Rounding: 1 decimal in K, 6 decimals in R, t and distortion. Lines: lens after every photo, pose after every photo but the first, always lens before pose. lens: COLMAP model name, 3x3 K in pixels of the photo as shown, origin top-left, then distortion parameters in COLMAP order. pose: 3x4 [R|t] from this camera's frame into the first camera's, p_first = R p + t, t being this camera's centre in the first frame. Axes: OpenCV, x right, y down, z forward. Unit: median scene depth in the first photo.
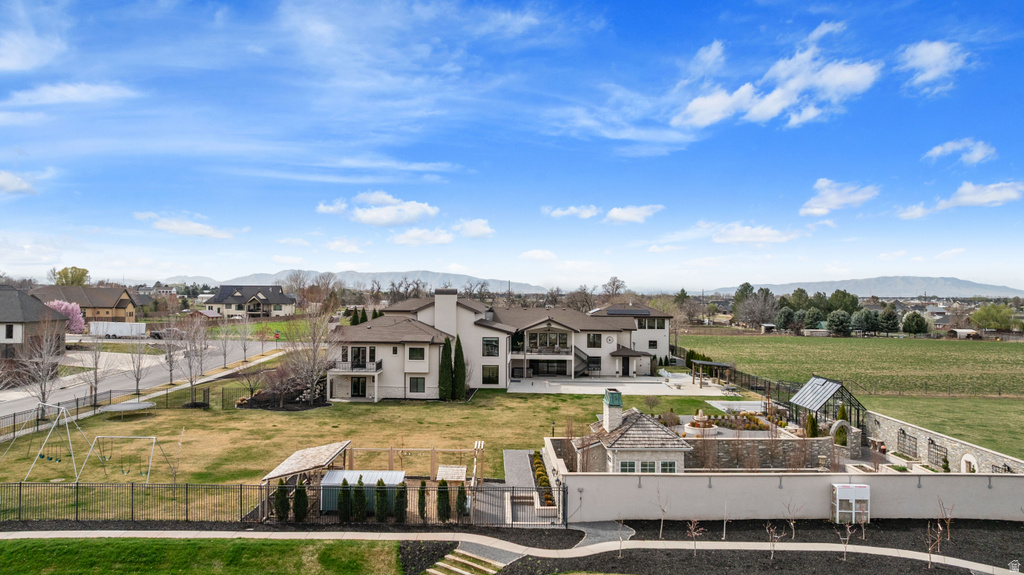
lens RADIAL K [[717.9, 0, 512.0], [0, 717.9, 287.5], [0, 0, 1]] dist [-0.001030, 0.001629]
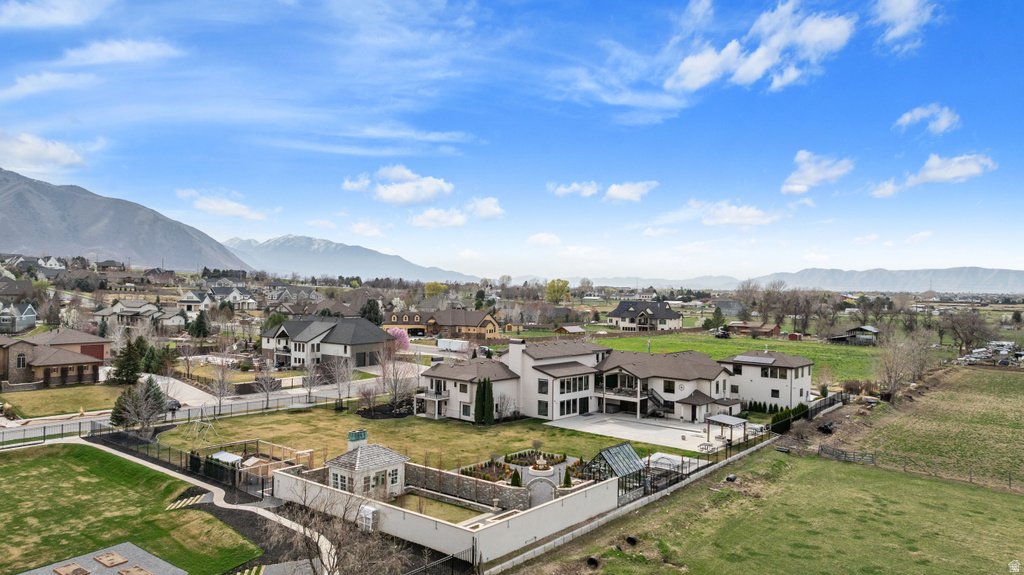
lens RADIAL K [[717.9, 0, 512.0], [0, 717.9, 287.5], [0, 0, 1]] dist [-0.001030, 0.001629]
pose [[0.769208, -0.000626, -0.638998, 0.742018], [0.001483, 0.999999, 0.000806, -0.094710], [0.638997, -0.001568, 0.769208, -0.019488]]
